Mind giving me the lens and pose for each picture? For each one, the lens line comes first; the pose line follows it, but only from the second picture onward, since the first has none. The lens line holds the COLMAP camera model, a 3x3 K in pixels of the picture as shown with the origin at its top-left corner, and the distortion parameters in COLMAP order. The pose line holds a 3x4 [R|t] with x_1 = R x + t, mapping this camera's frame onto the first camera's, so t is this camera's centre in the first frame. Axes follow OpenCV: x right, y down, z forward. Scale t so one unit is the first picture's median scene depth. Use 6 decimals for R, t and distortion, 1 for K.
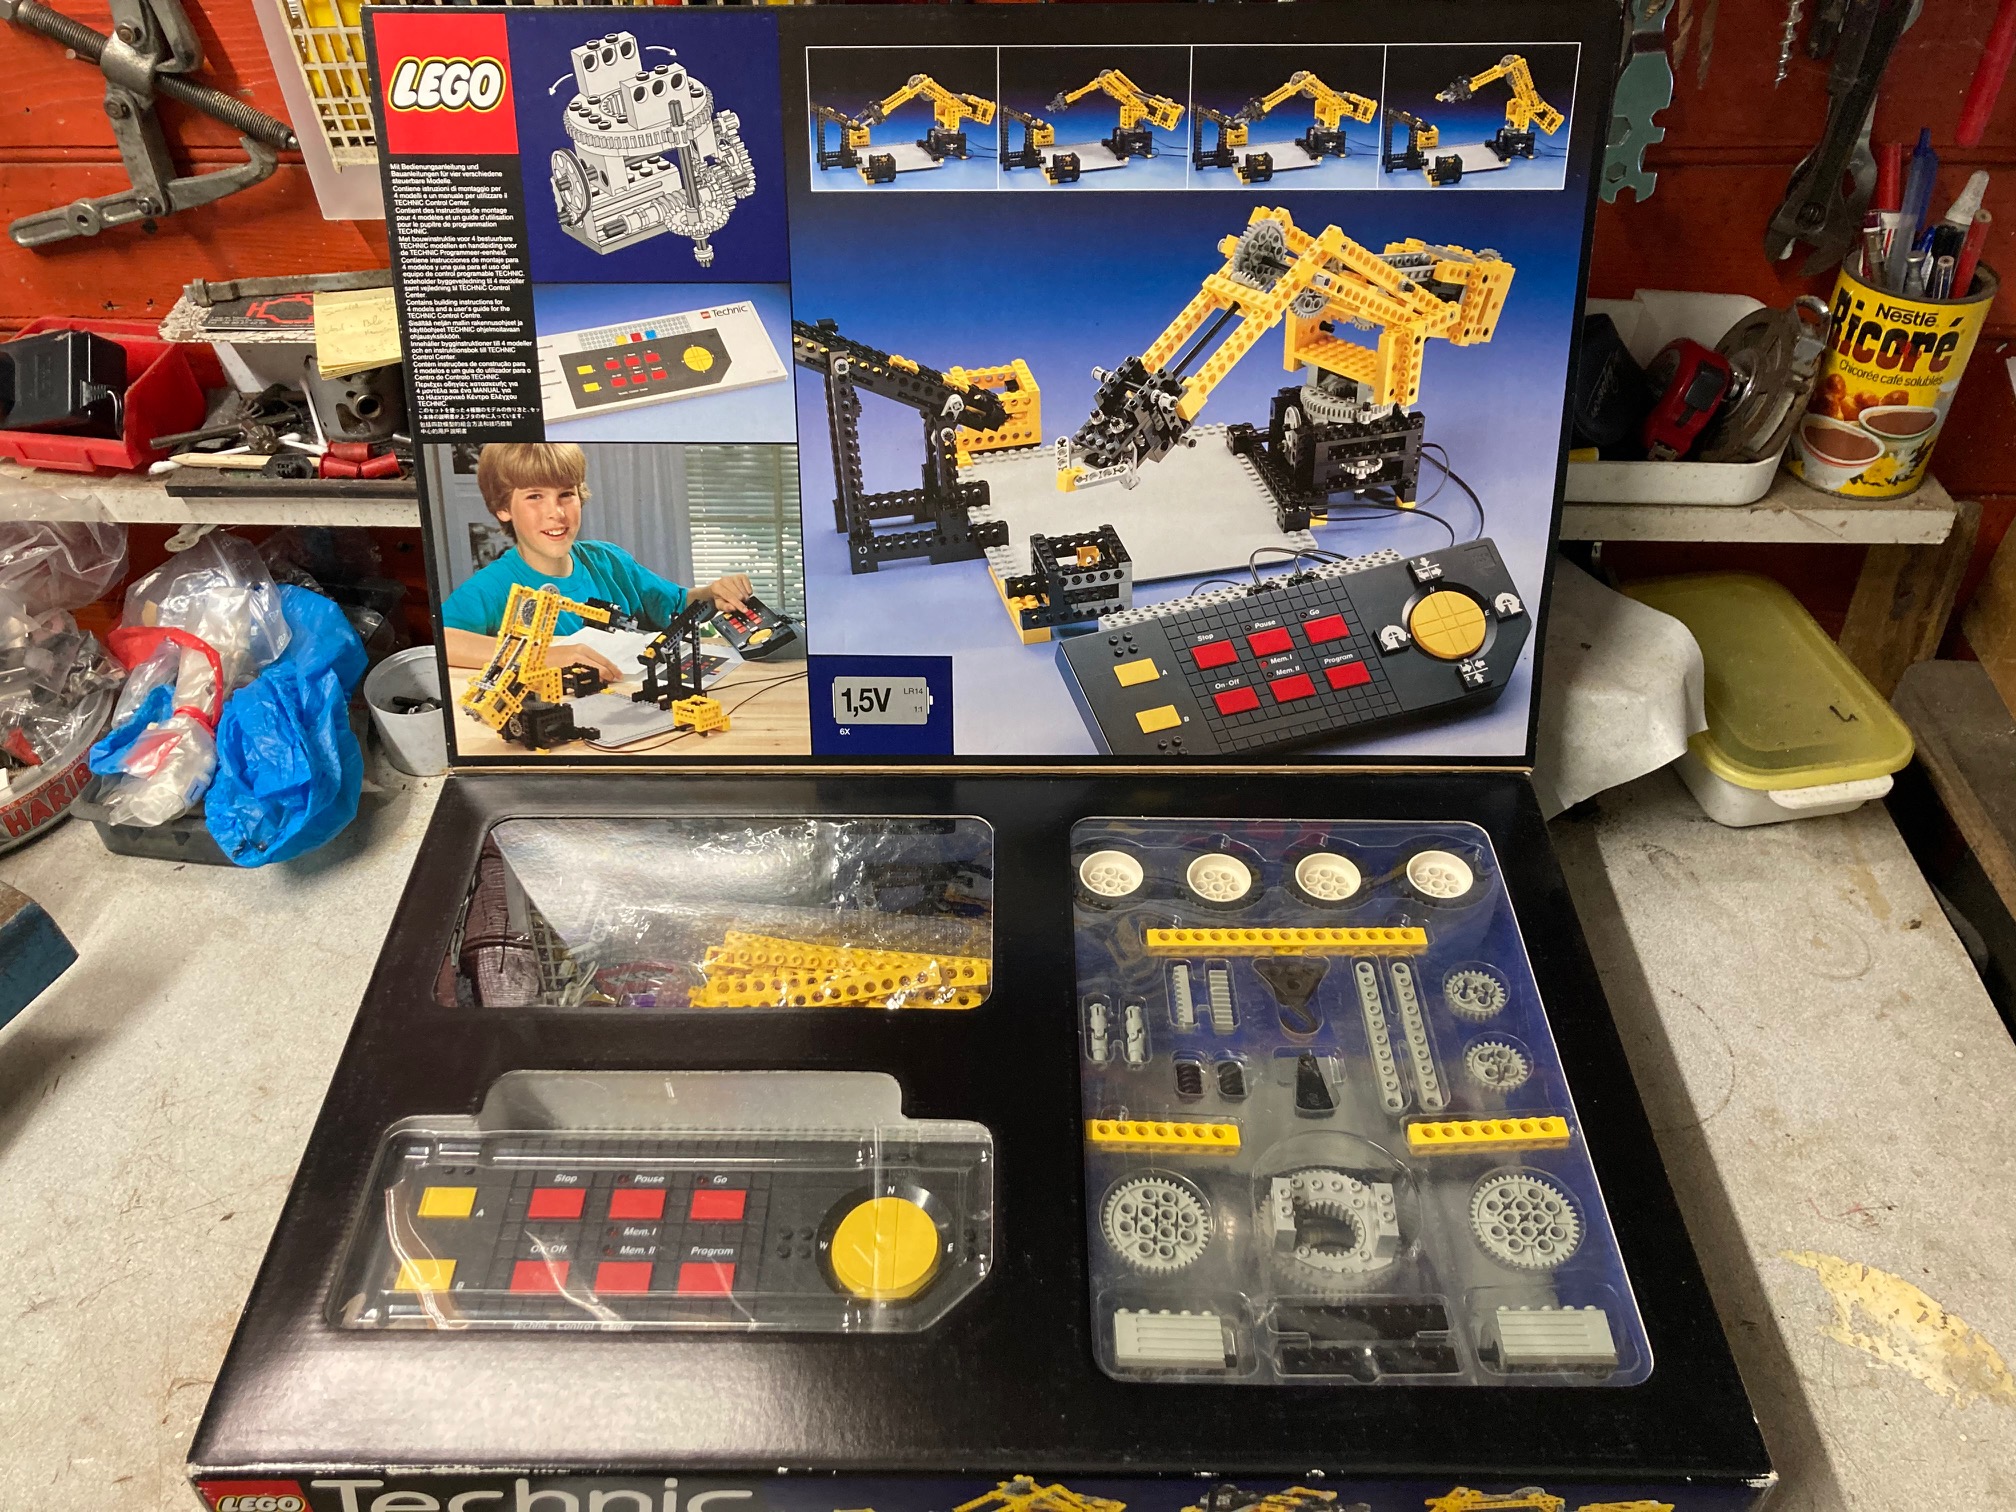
lens RADIAL K [[1454.6, 0, 1012.0], [0, 1454.6, 744.0], [0, 0, 1]] dist [0.046347, -0.048361]
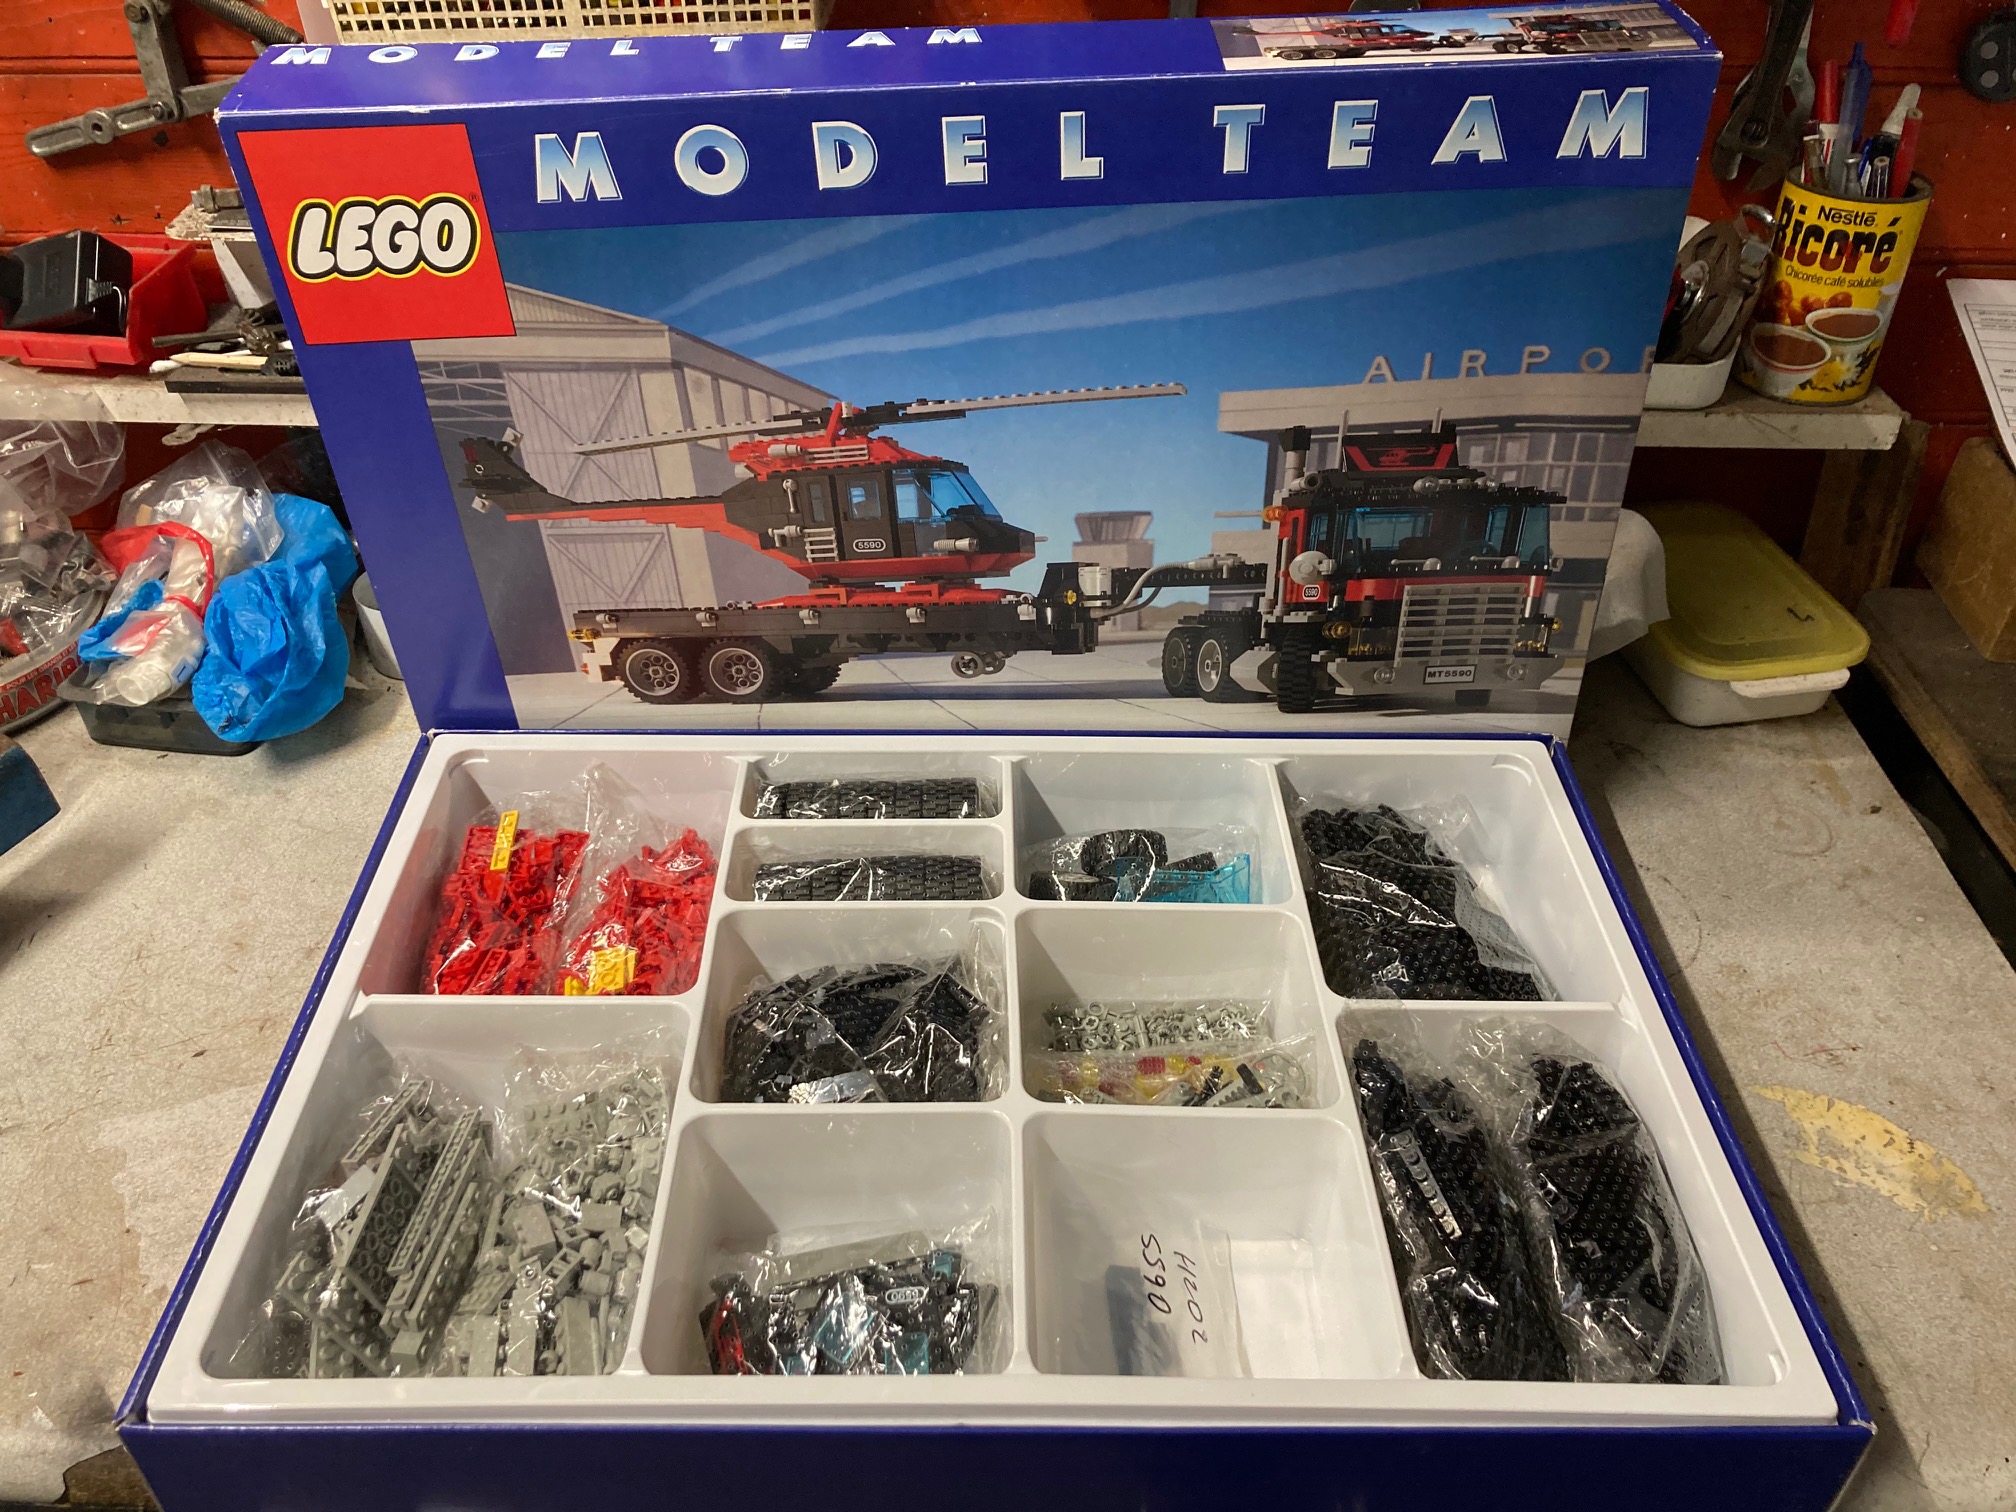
lens RADIAL K [[1454.6, 0, 1010.1], [0, 1454.6, 758.0], [0, 0, 1]] dist [0.046347, -0.048361]
pose [[0.999939, 0.006082, 0.009178, 0.005493], [-0.005464, 0.997813, -0.065880, 0.156567], [-0.009559, 0.065826, 0.997785, -0.012069]]
